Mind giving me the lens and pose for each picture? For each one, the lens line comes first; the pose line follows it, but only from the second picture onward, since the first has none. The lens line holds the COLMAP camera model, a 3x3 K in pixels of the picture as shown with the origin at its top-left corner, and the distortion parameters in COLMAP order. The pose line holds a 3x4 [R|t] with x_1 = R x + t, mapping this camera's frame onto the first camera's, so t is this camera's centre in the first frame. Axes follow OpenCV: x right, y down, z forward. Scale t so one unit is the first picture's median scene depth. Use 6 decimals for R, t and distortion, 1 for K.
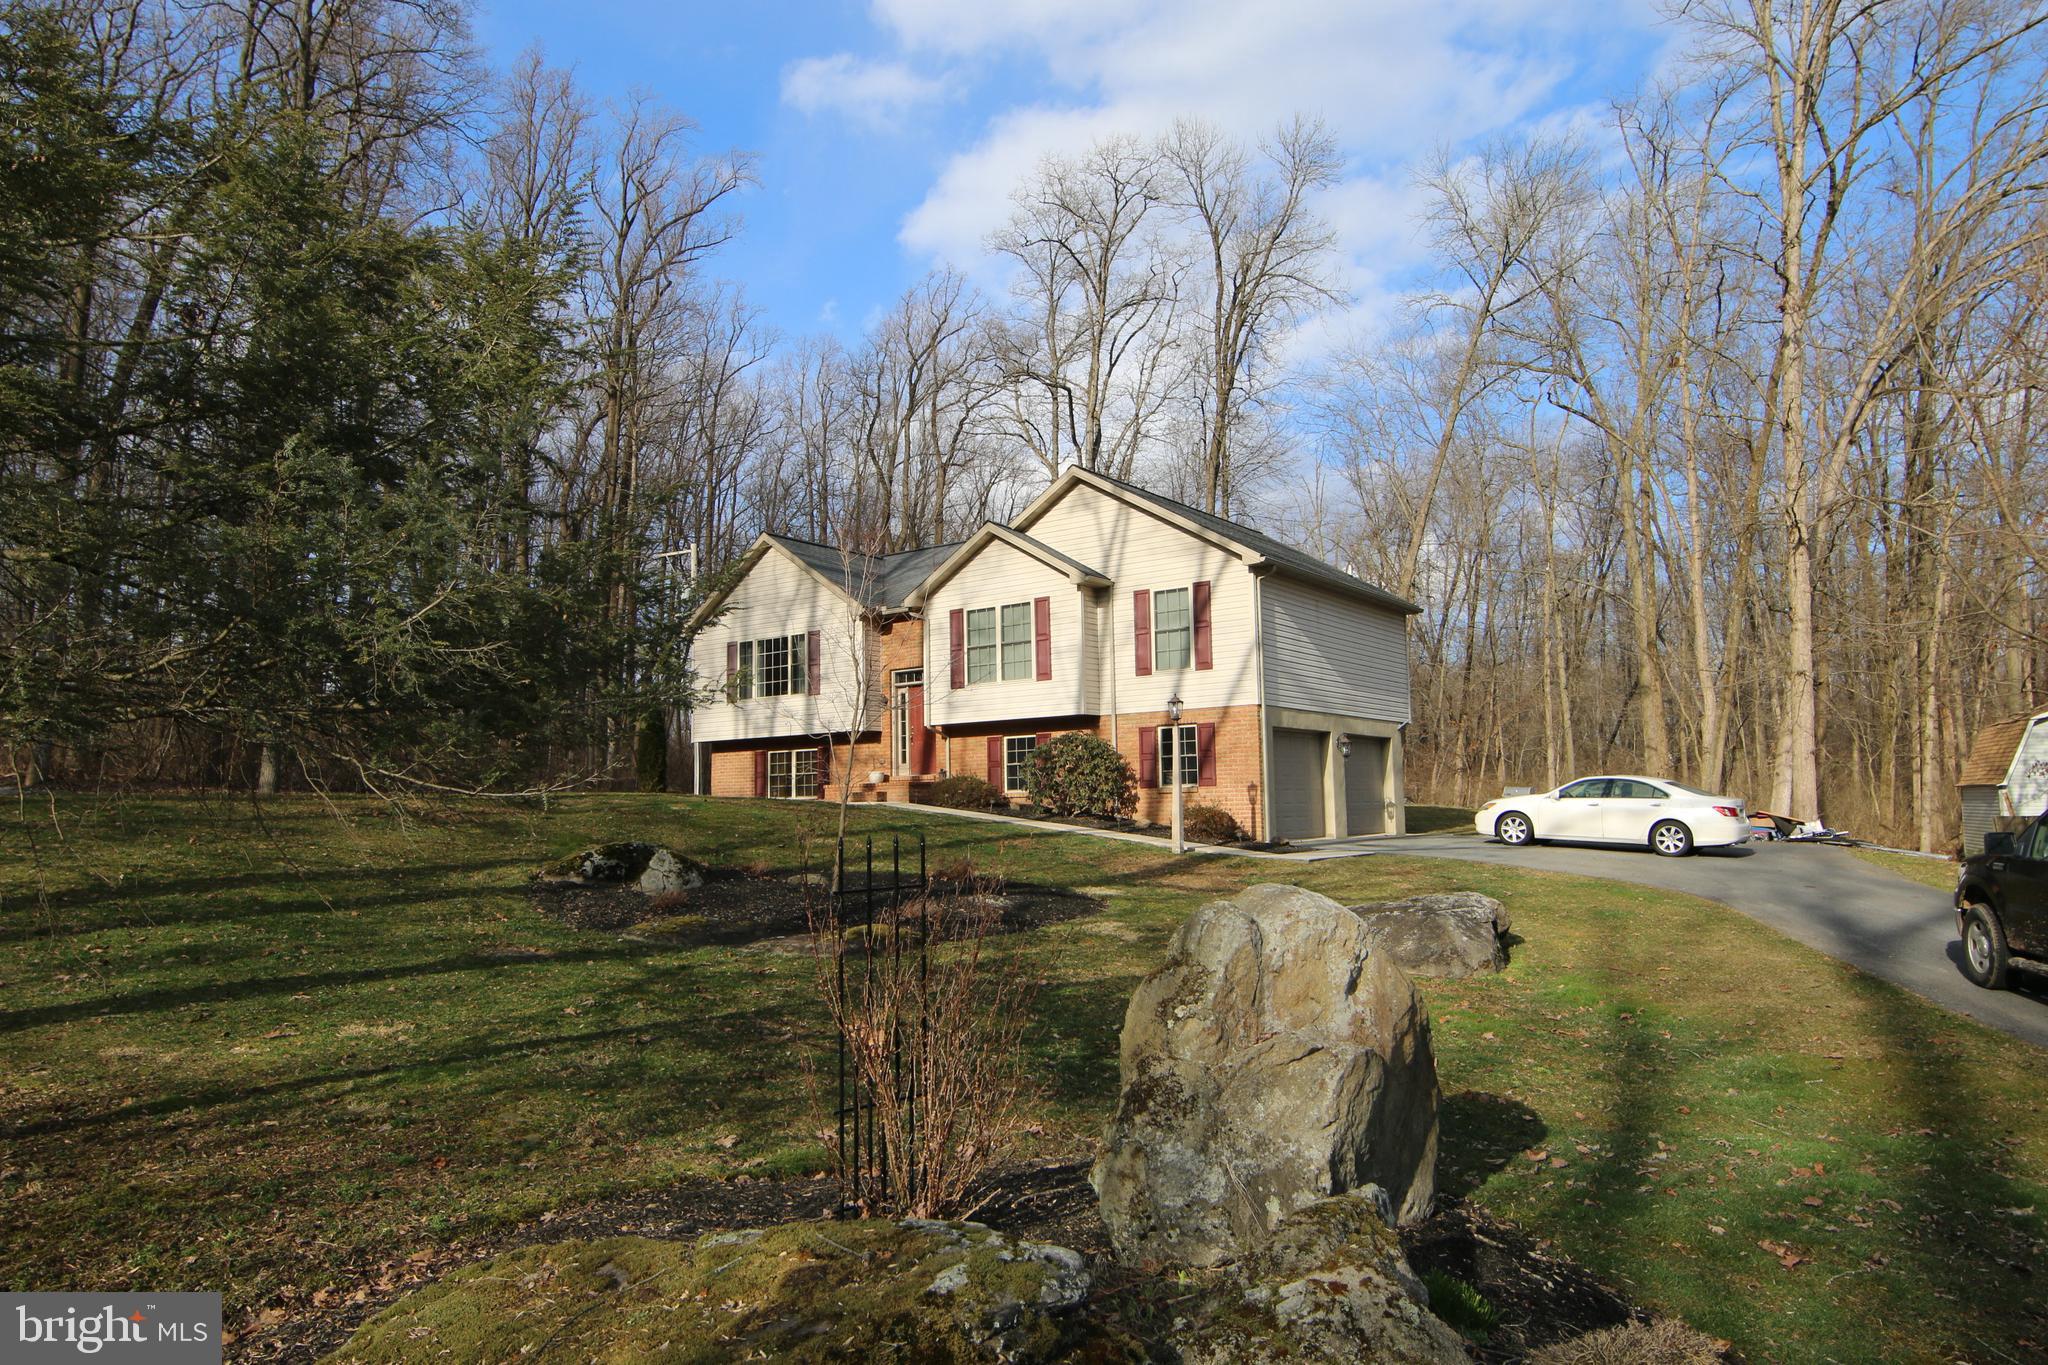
lens RADIAL K [[1296.5, 0, 1029.4], [0, 1296.5, 690.2], [0, 0, 1]] dist [-0.020231, 0.007980]
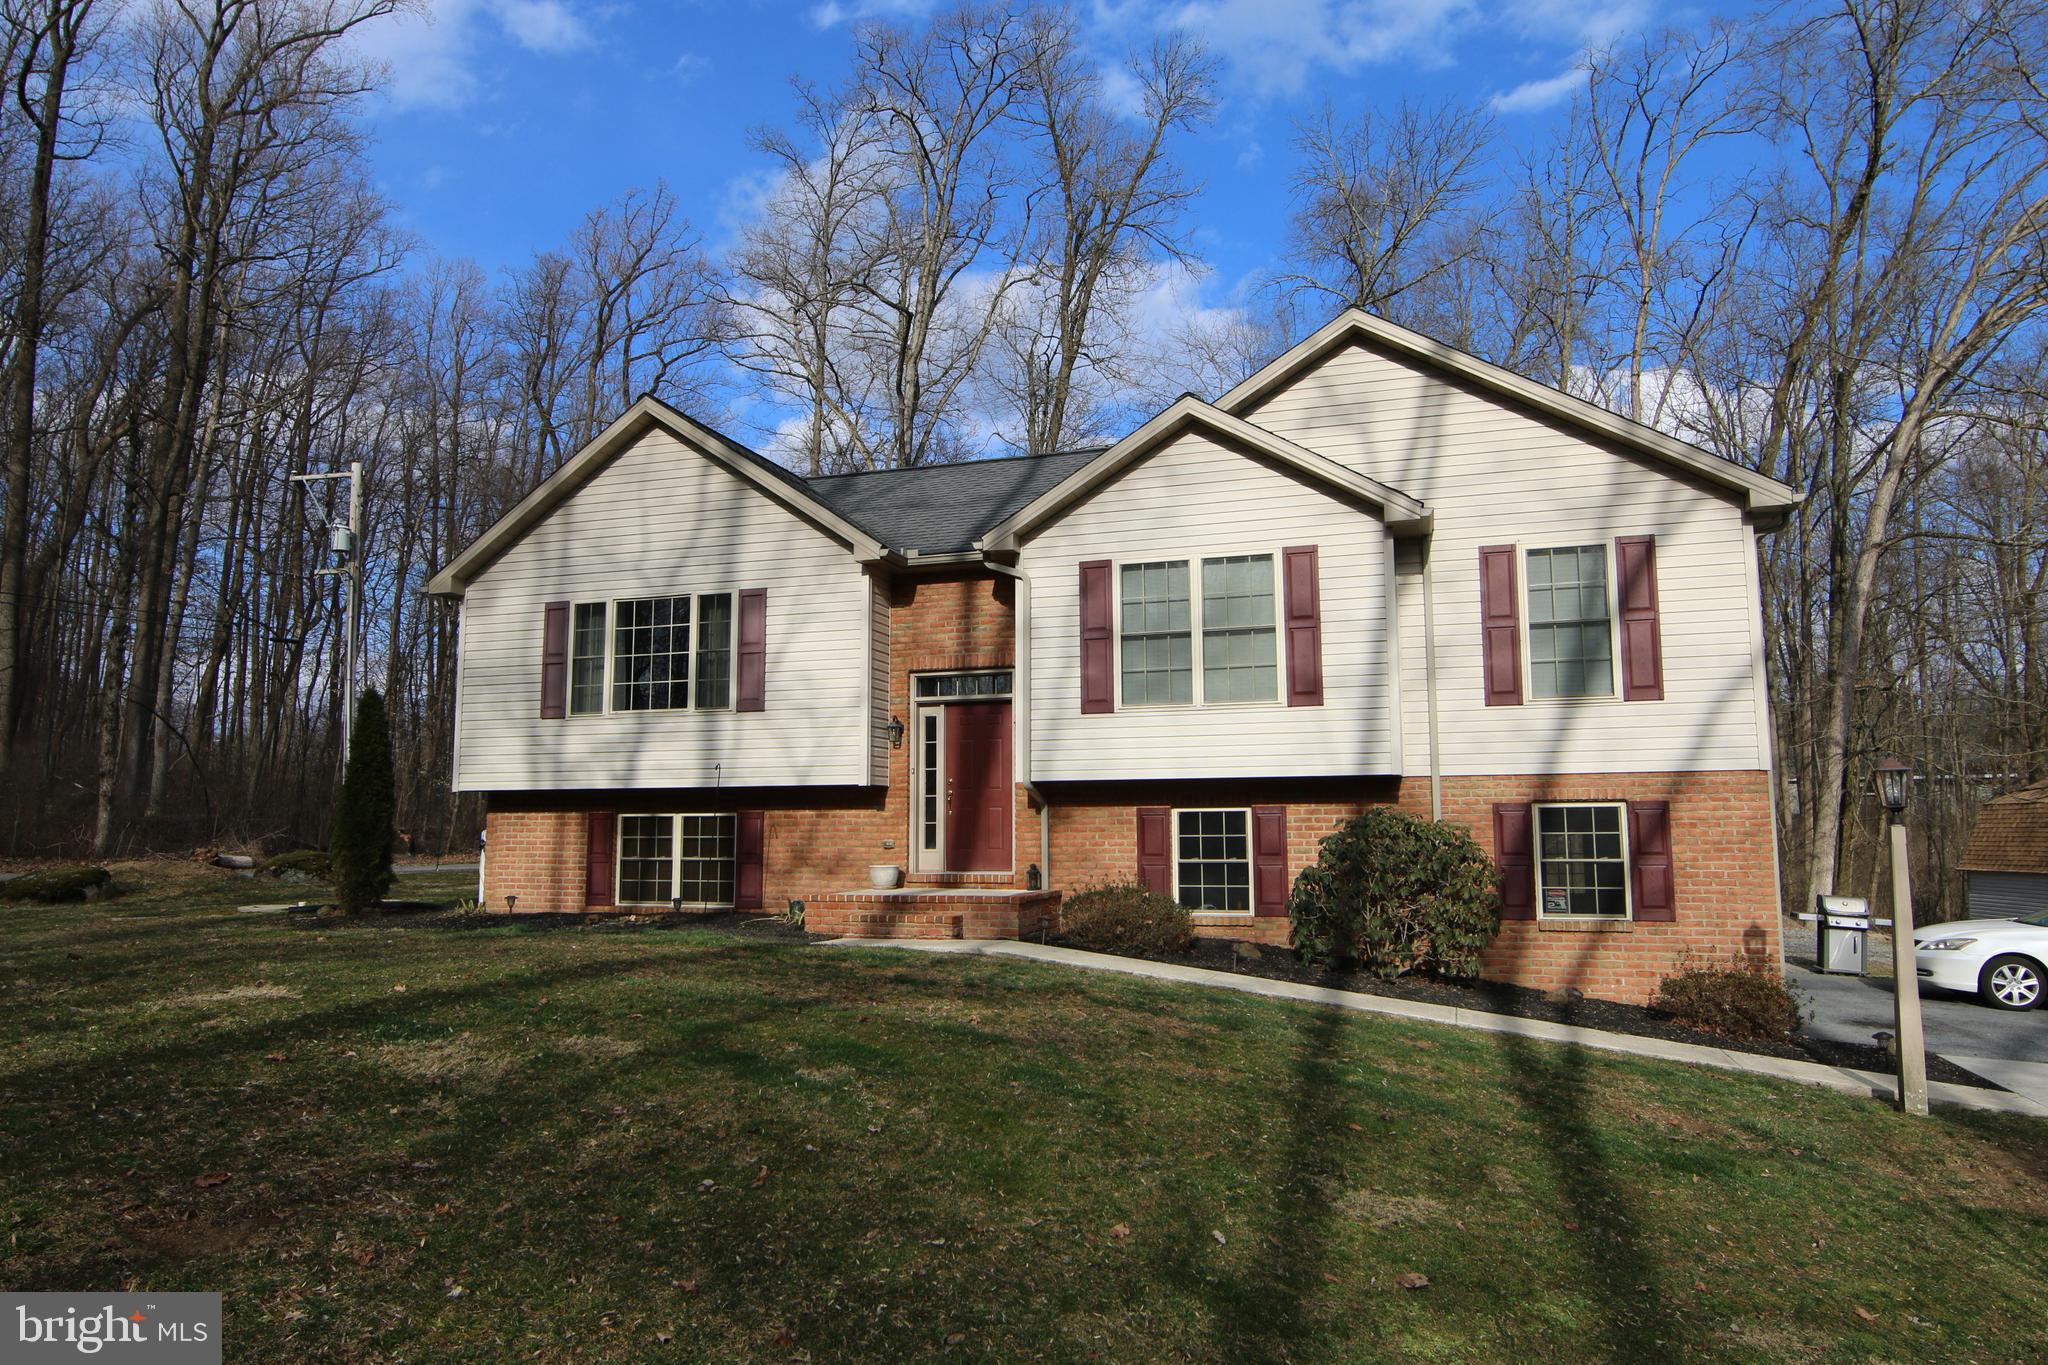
lens RADIAL K [[1296.5, 0, 1022.5], [0, 1296.5, 691.2], [0, 0, 1]] dist [-0.020231, 0.007980]
pose [[0.949741, 0.050271, 0.308974, -0.244761], [-0.043465, 0.998638, -0.028878, 0.006308], [-0.310004, 0.013997, 0.950632, 0.519075]]
